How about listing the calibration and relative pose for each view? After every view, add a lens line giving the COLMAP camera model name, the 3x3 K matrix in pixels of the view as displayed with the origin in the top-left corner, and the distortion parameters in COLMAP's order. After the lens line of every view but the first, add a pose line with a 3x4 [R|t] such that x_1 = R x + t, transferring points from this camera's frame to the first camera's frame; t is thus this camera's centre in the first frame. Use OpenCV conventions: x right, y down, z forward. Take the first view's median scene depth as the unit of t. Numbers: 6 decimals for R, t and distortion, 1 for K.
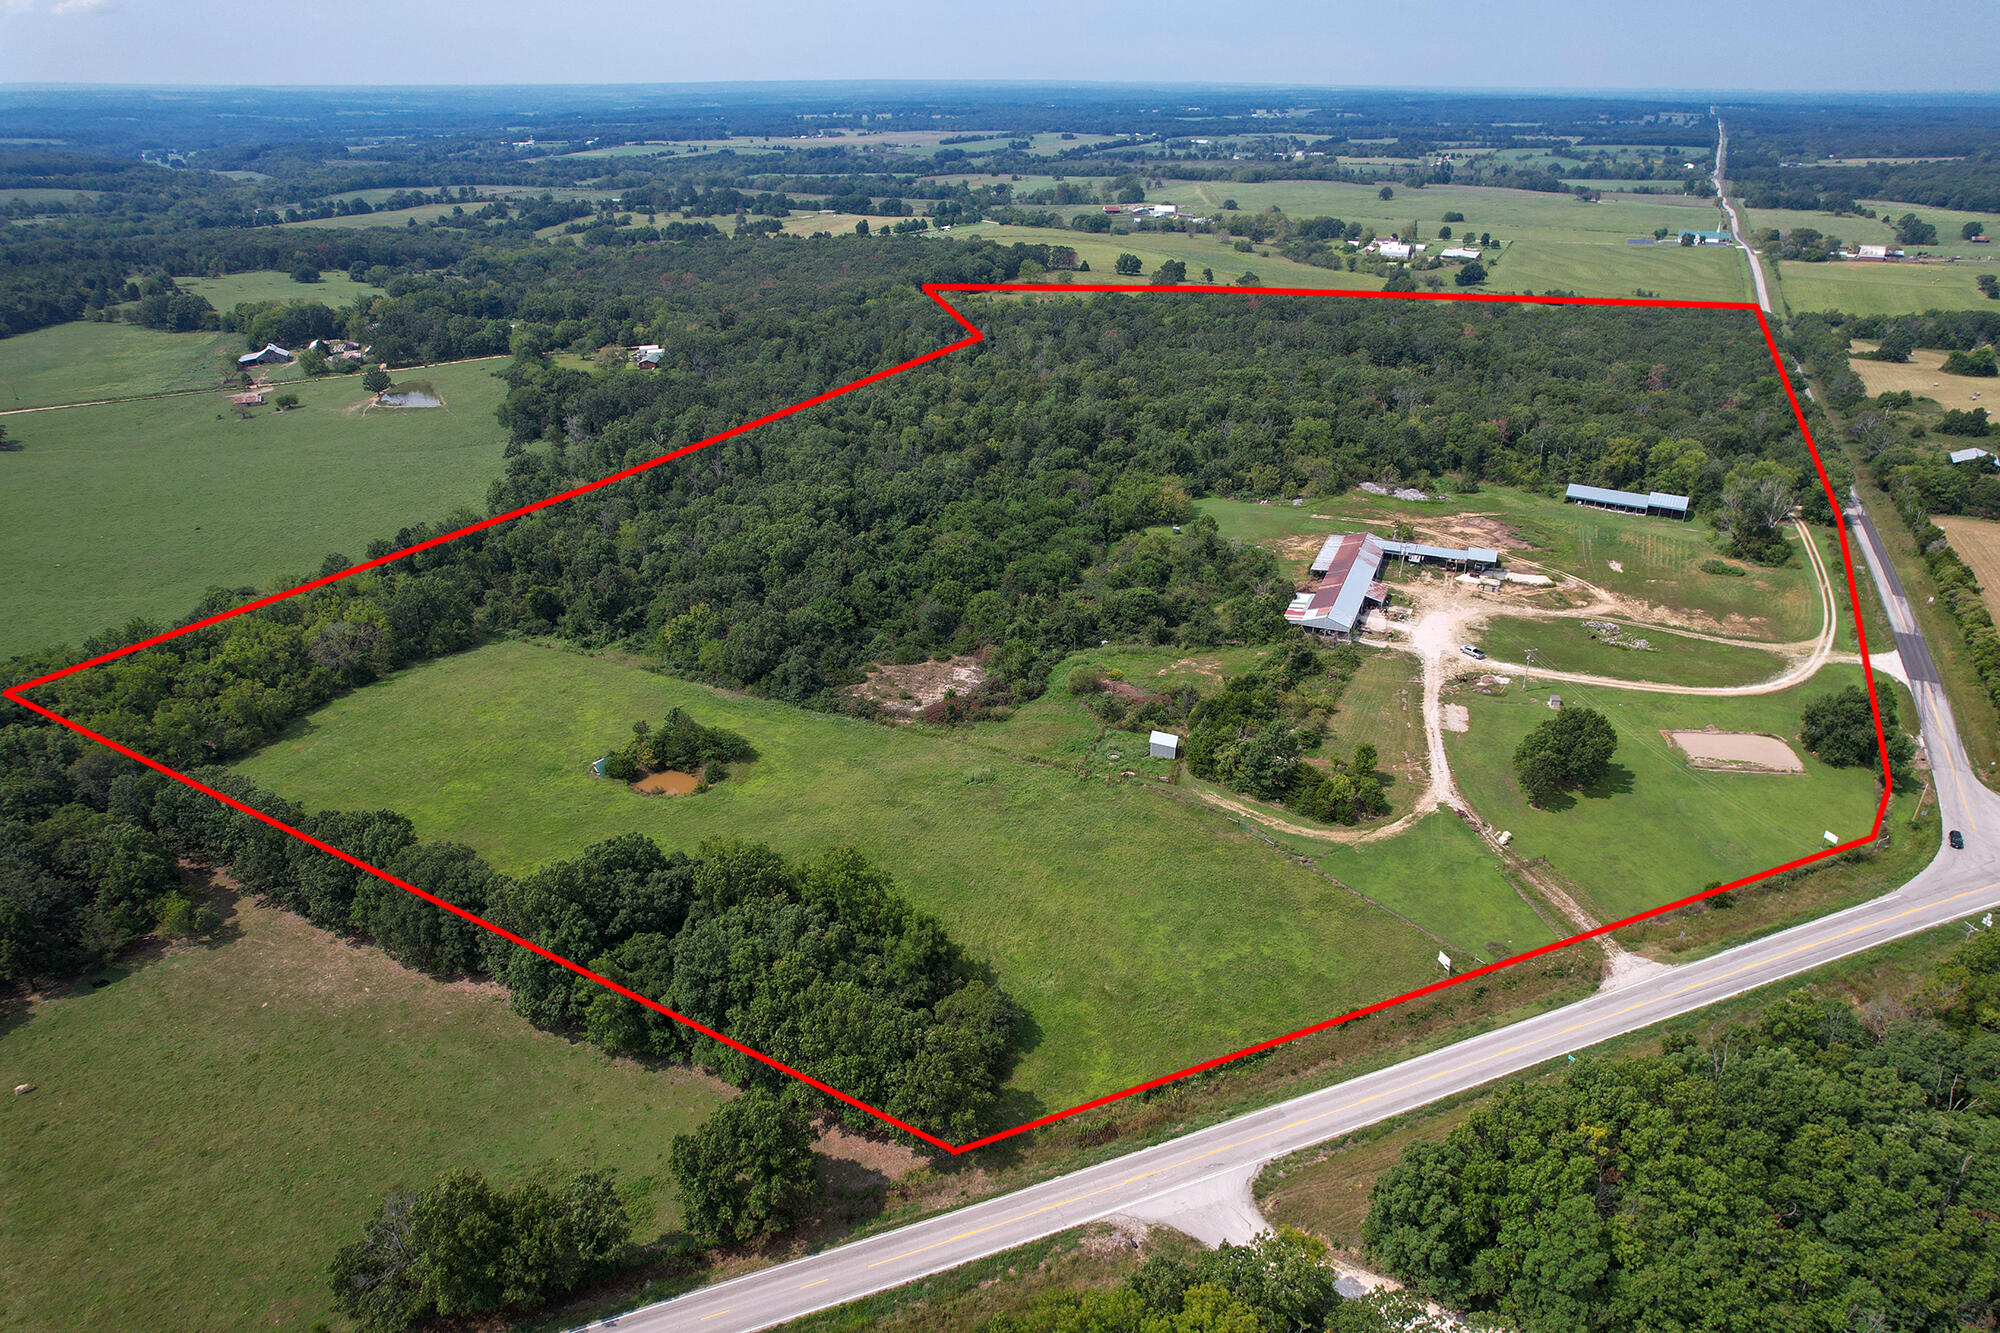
lens RADIAL K [[1310.2, 0, 1020.9], [0, 1310.2, 663.7], [0, 0, 1]] dist [-0.101965, 0.097716]
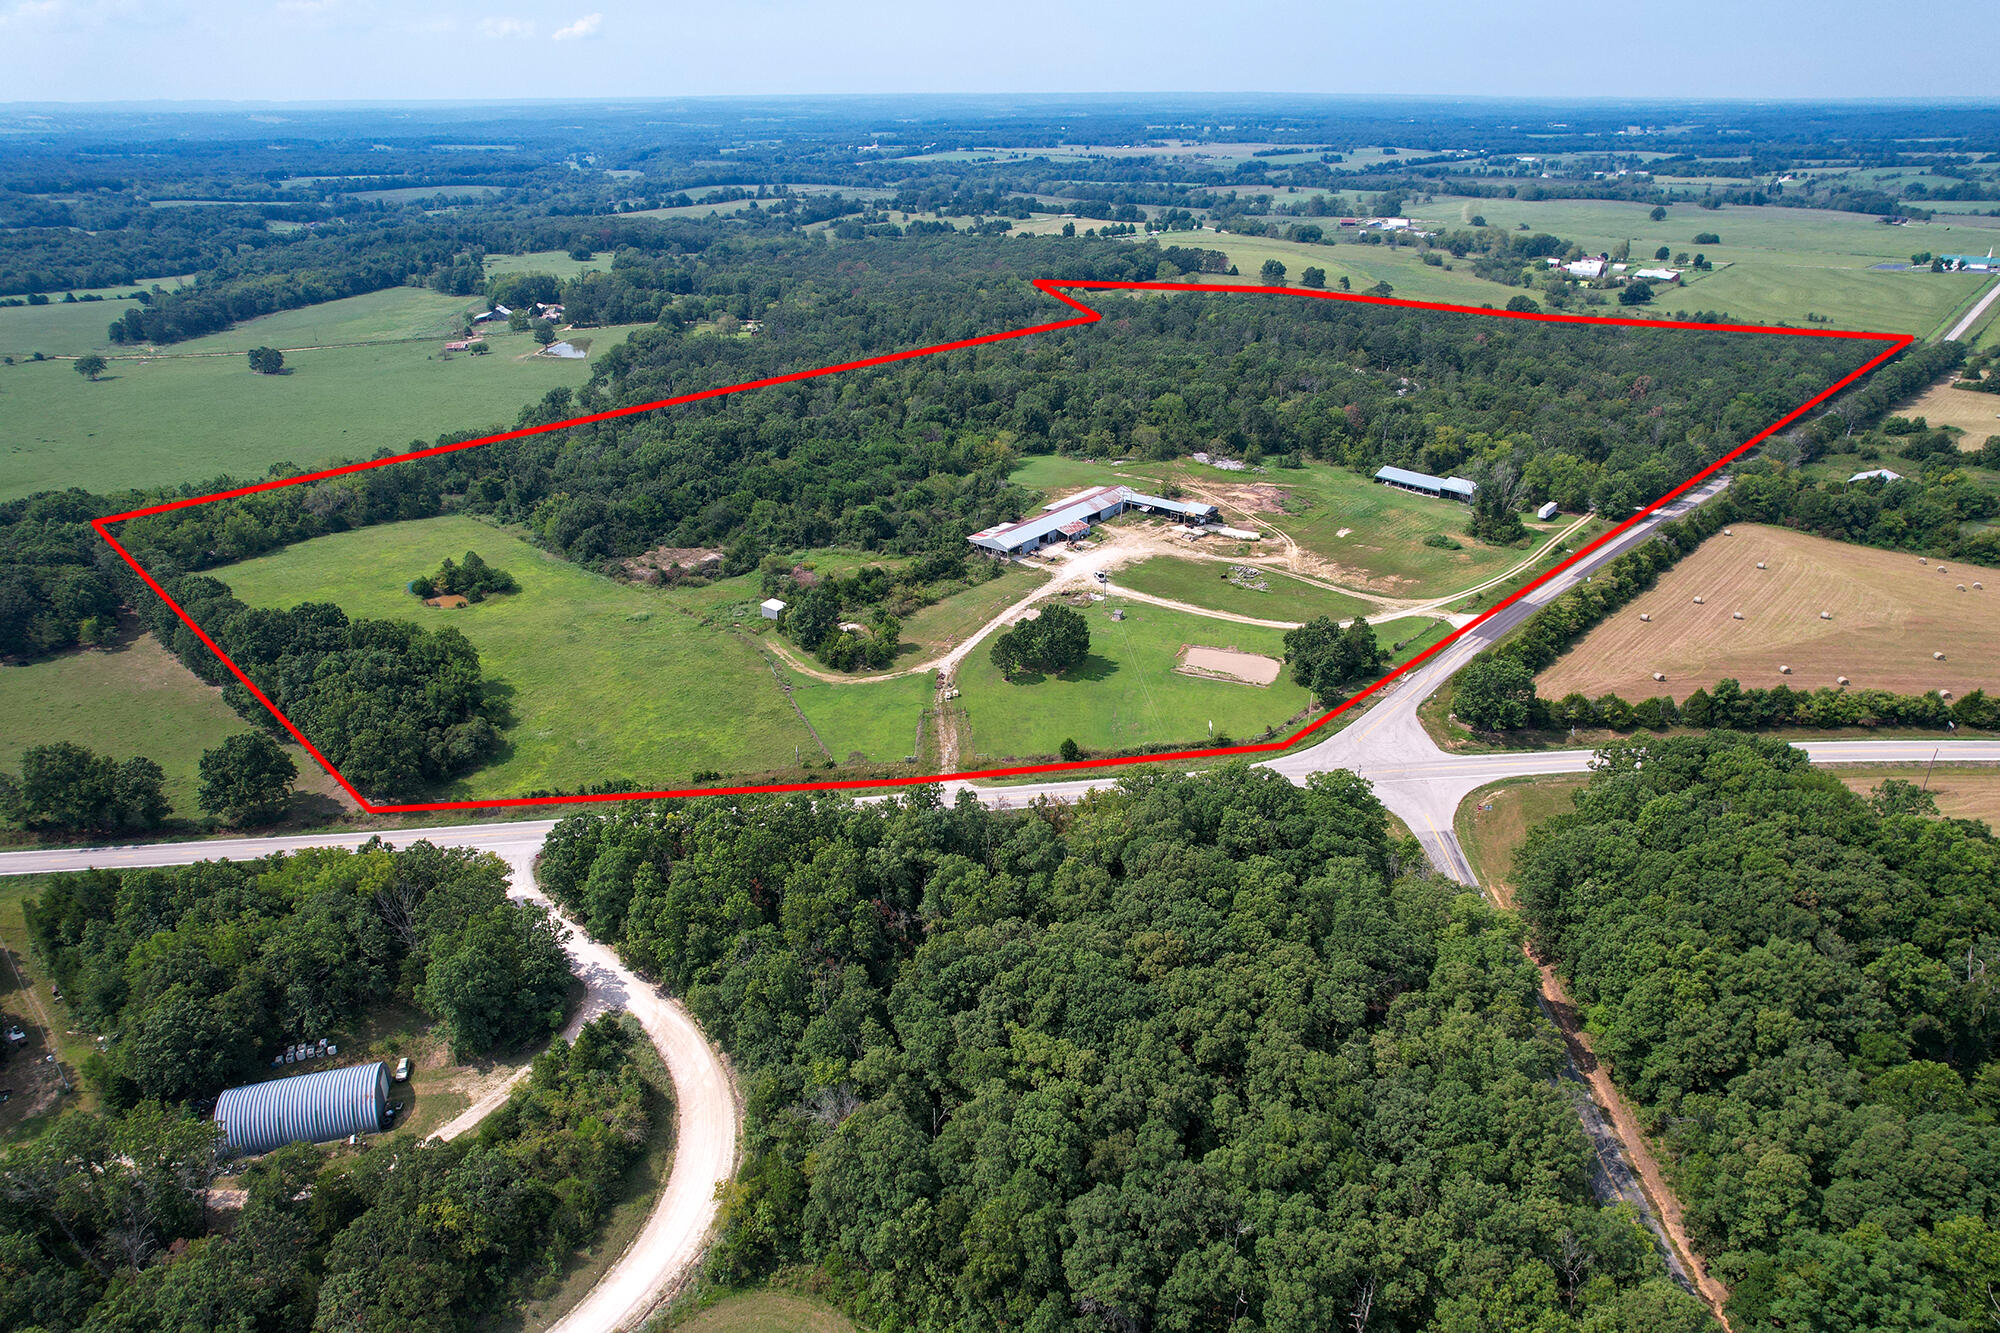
lens RADIAL K [[1310.2, 0, 1020.9], [0, 1310.2, 663.7], [0, 0, 1]] dist [-0.101965, 0.097716]
pose [[0.960024, 0.110009, -0.257393, 0.174784], [-0.112023, 0.993682, 0.006873, 0.020383], [0.256523, 0.022236, 0.966282, -0.047093]]
